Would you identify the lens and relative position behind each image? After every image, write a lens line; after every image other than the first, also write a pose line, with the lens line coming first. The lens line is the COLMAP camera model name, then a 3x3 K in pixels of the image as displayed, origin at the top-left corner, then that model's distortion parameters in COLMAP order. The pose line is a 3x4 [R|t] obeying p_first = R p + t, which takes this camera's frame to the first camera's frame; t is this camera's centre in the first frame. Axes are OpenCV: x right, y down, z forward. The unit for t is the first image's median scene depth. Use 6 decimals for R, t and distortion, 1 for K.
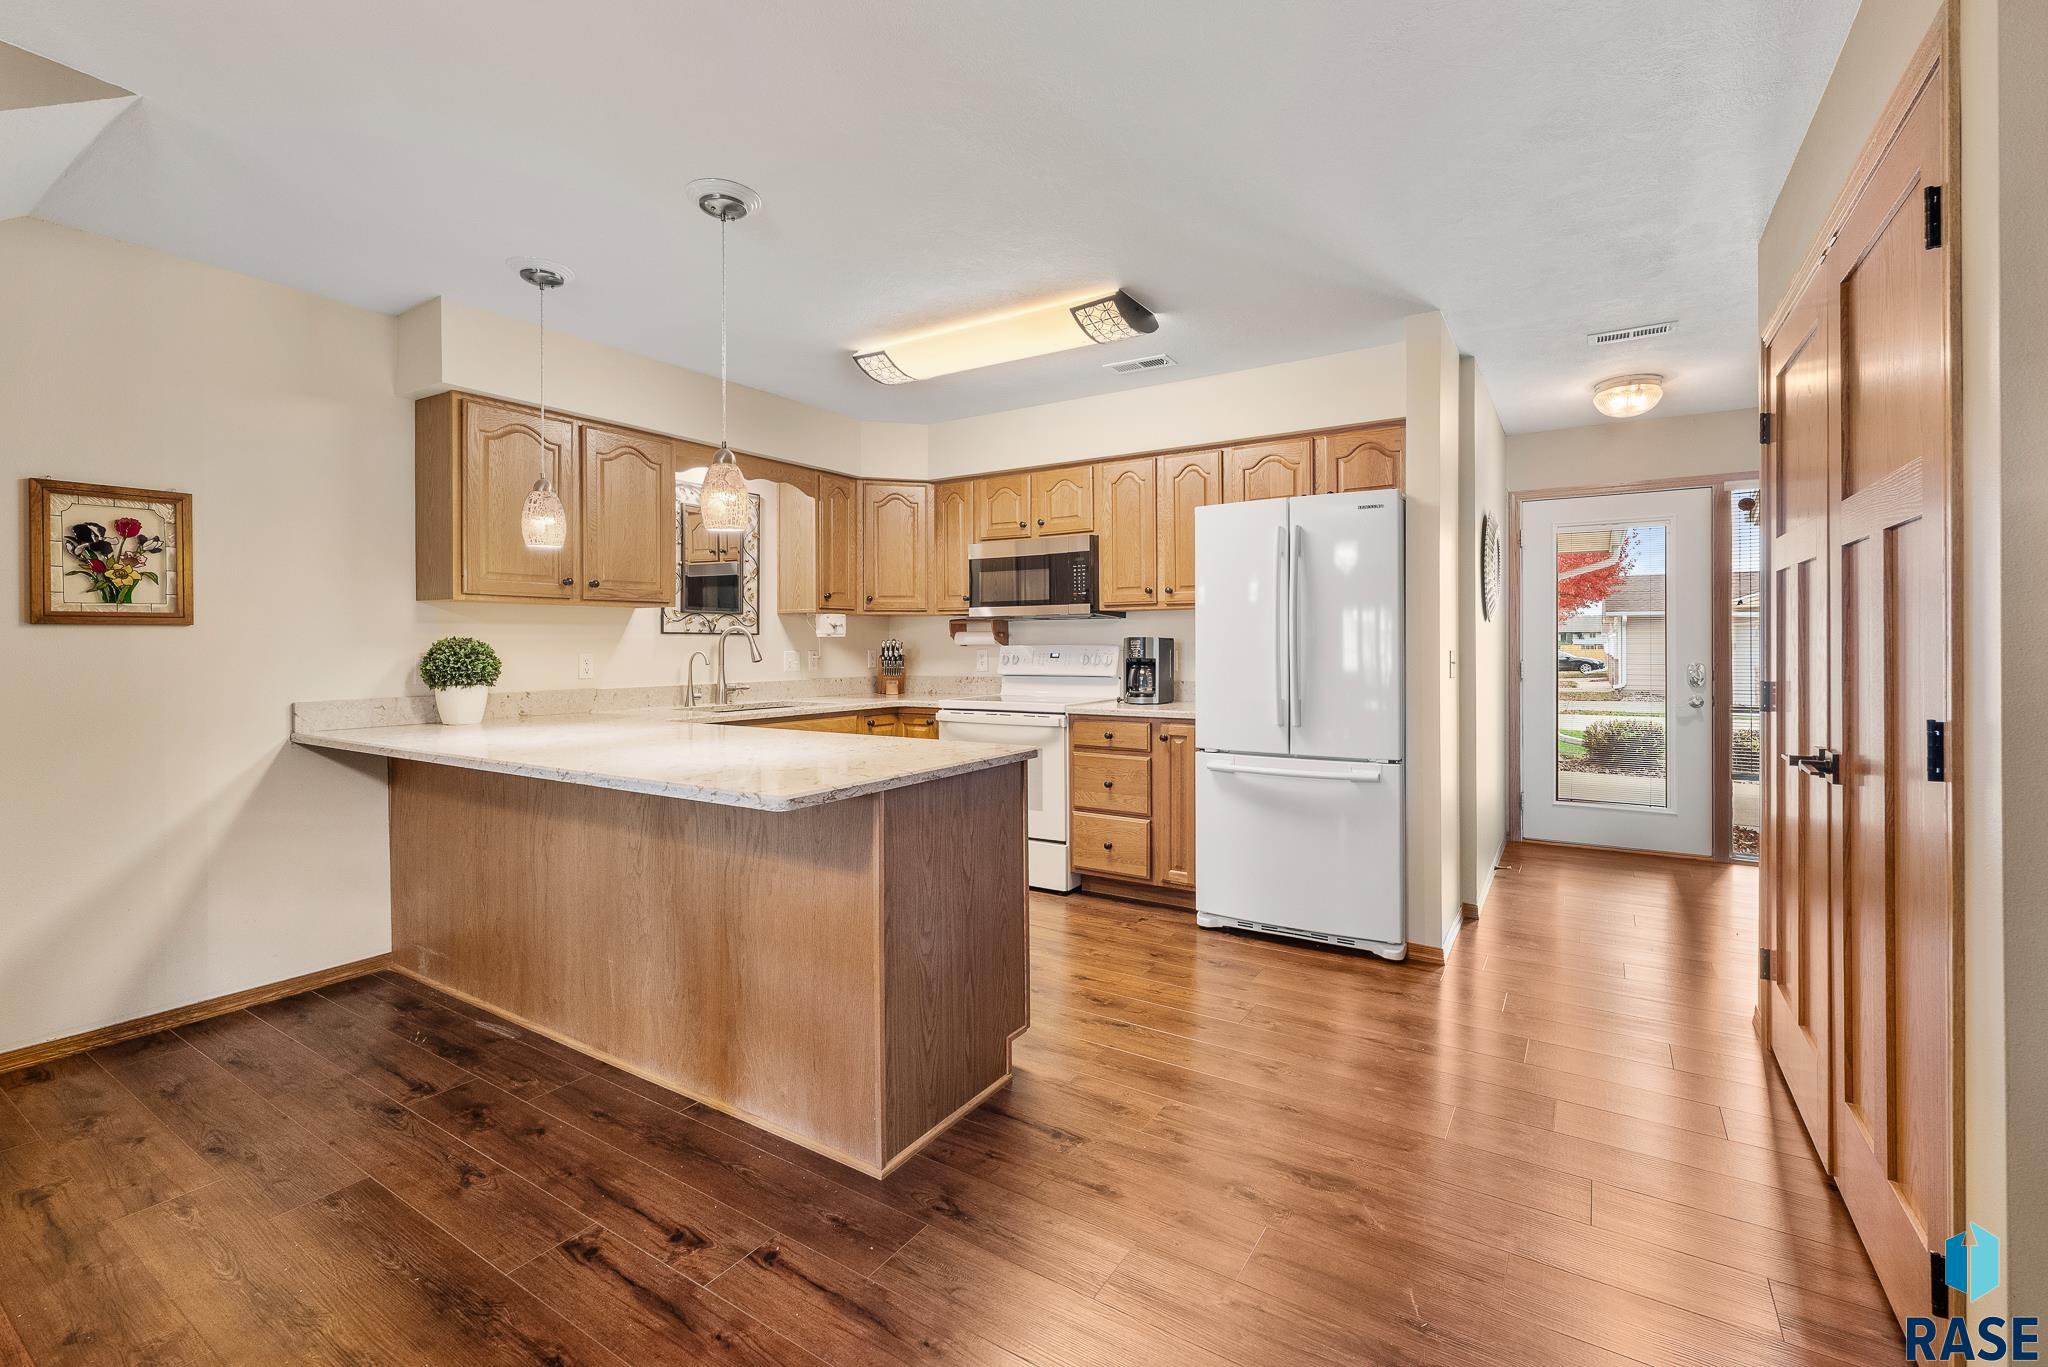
lens RADIAL K [[877.7, 0, 1029.3], [0, 877.7, 645.9], [0, 0, 1]] dist [0.000087, -0.000012]
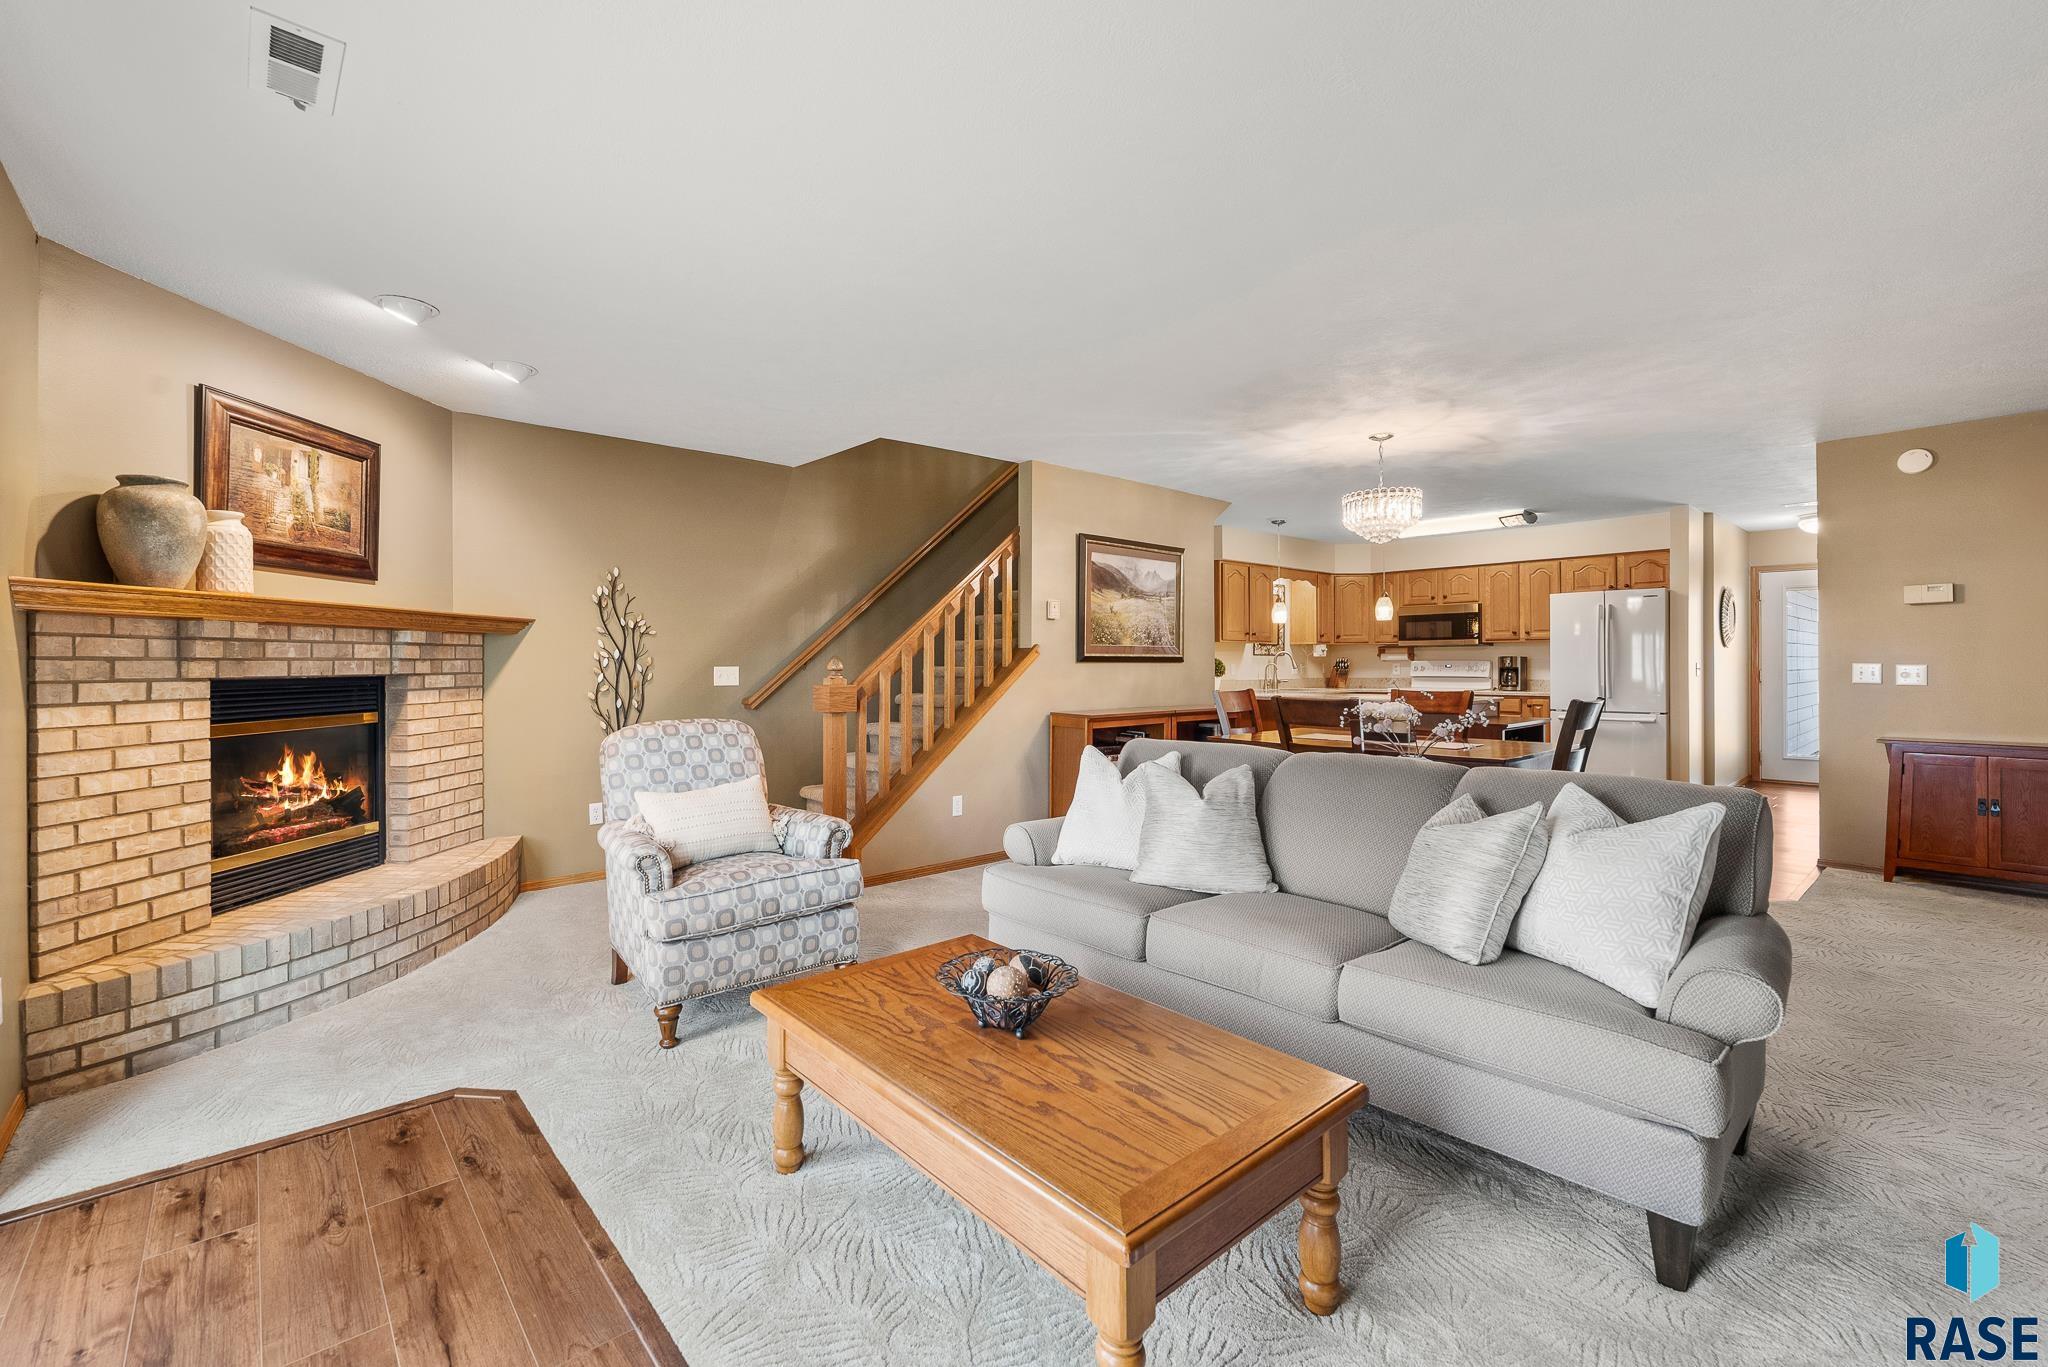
lens RADIAL K [[844.7, 0, 984.0], [0, 844.7, 663.7], [0, 0, 1]] dist [-0.000234, 0.000023]
pose [[0.958267, 0.002317, -0.285866, -0.495632], [-0.002749, 0.999996, -0.001113, 0.012791], [0.285862, 0.001852, 0.958269, -1.230946]]
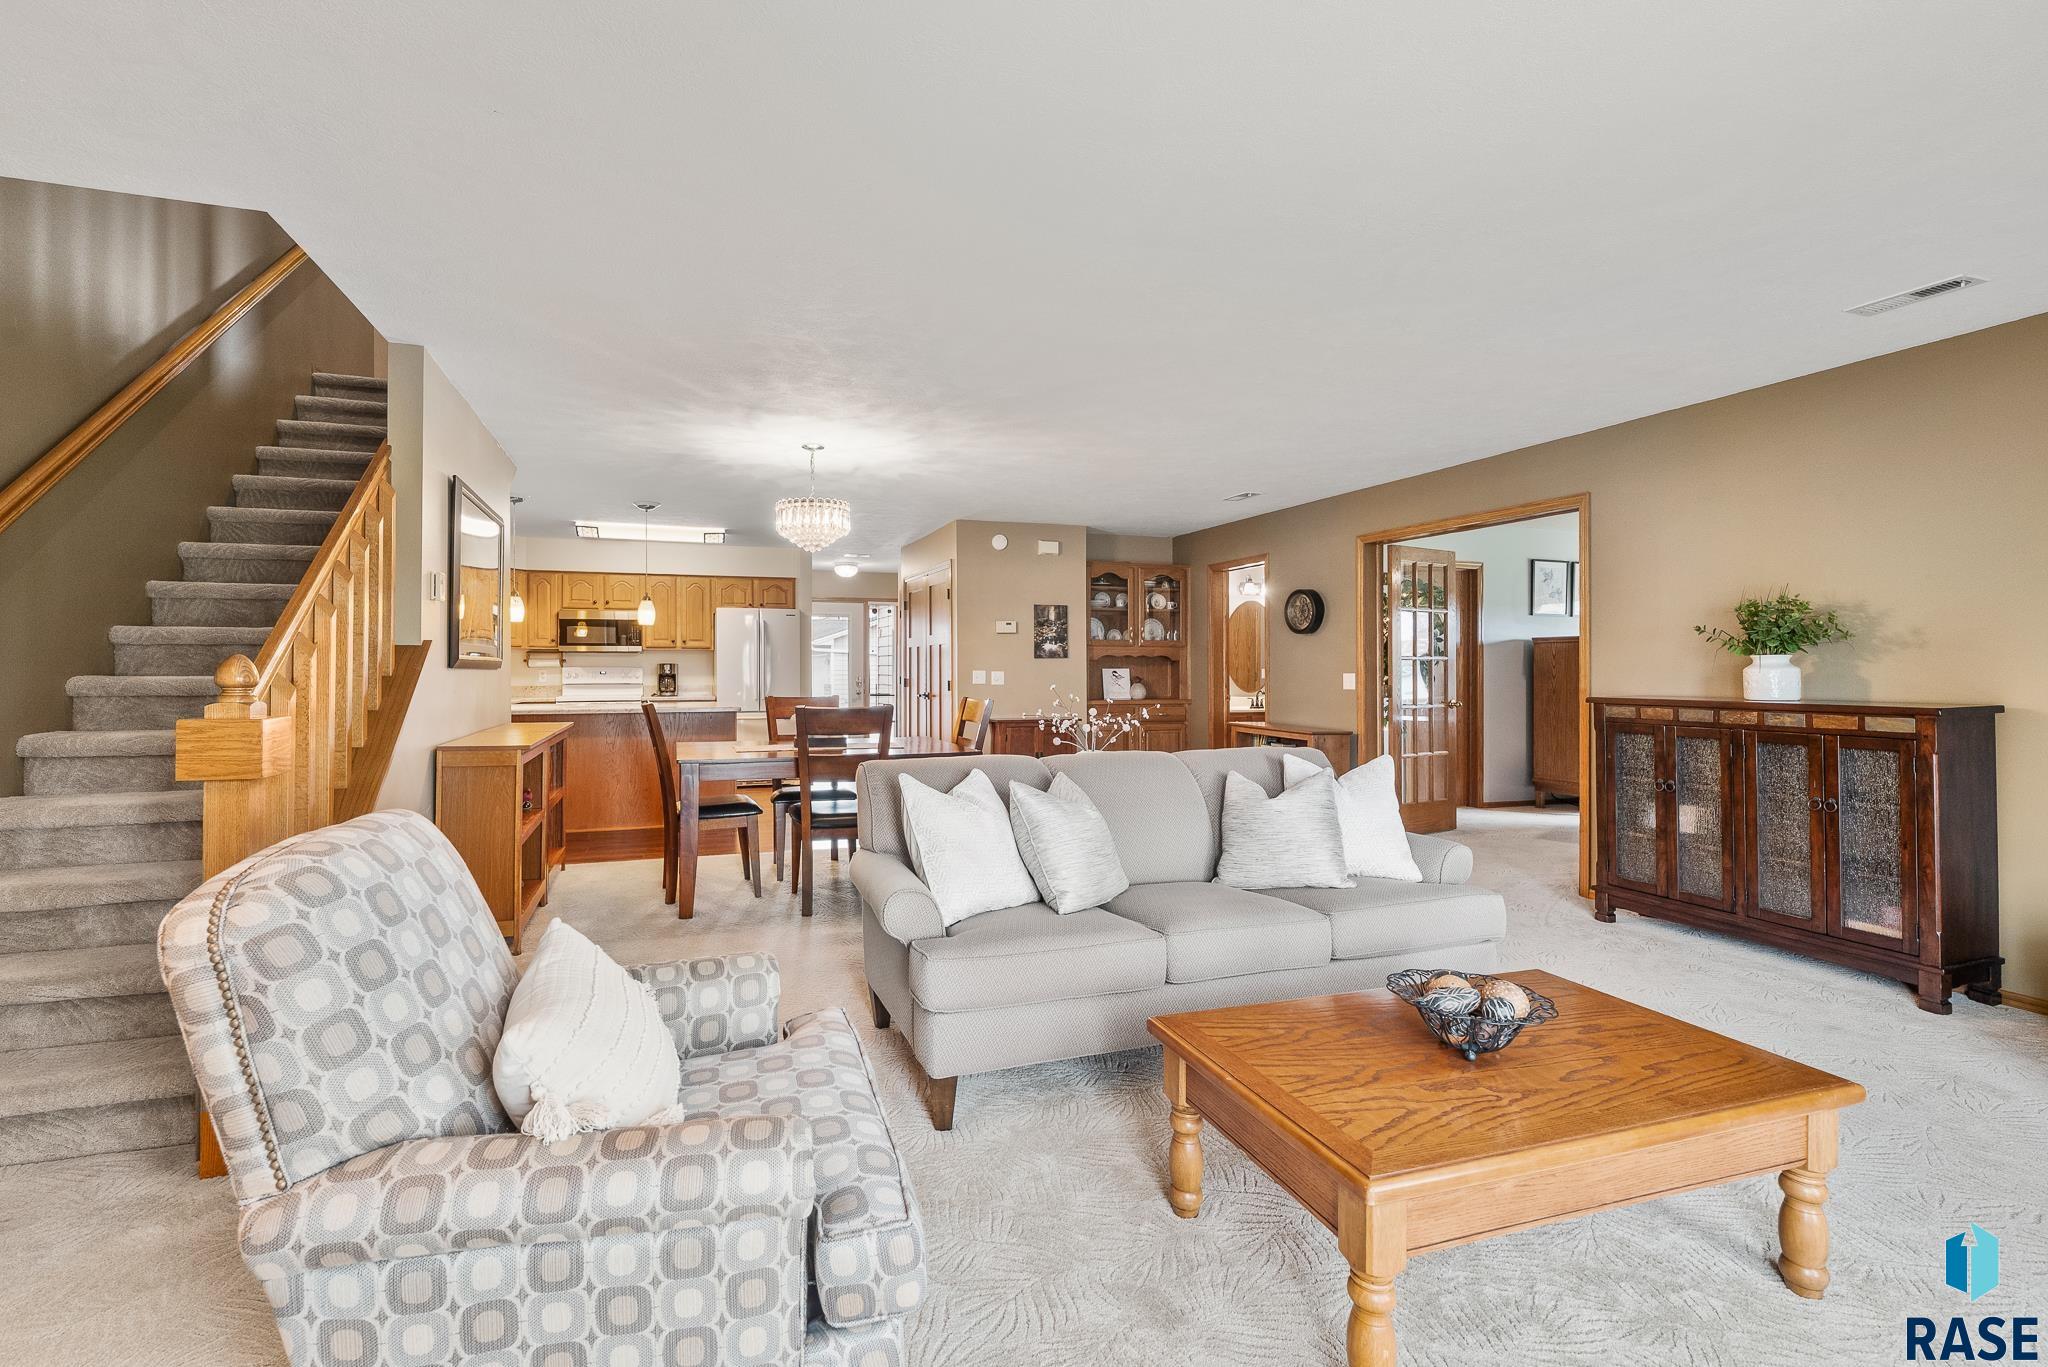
lens RADIAL K [[874.9, 0, 945.0], [0, 874.9, 671.1], [0, 0, 1]] dist [-0.002248, -0.000198]
pose [[0.649695, 0.002391, 0.760191, -1.102151], [-0.001443, 0.999997, -0.001912, 0.011799], [-0.760194, 0.000145, 0.649697, -0.898461]]
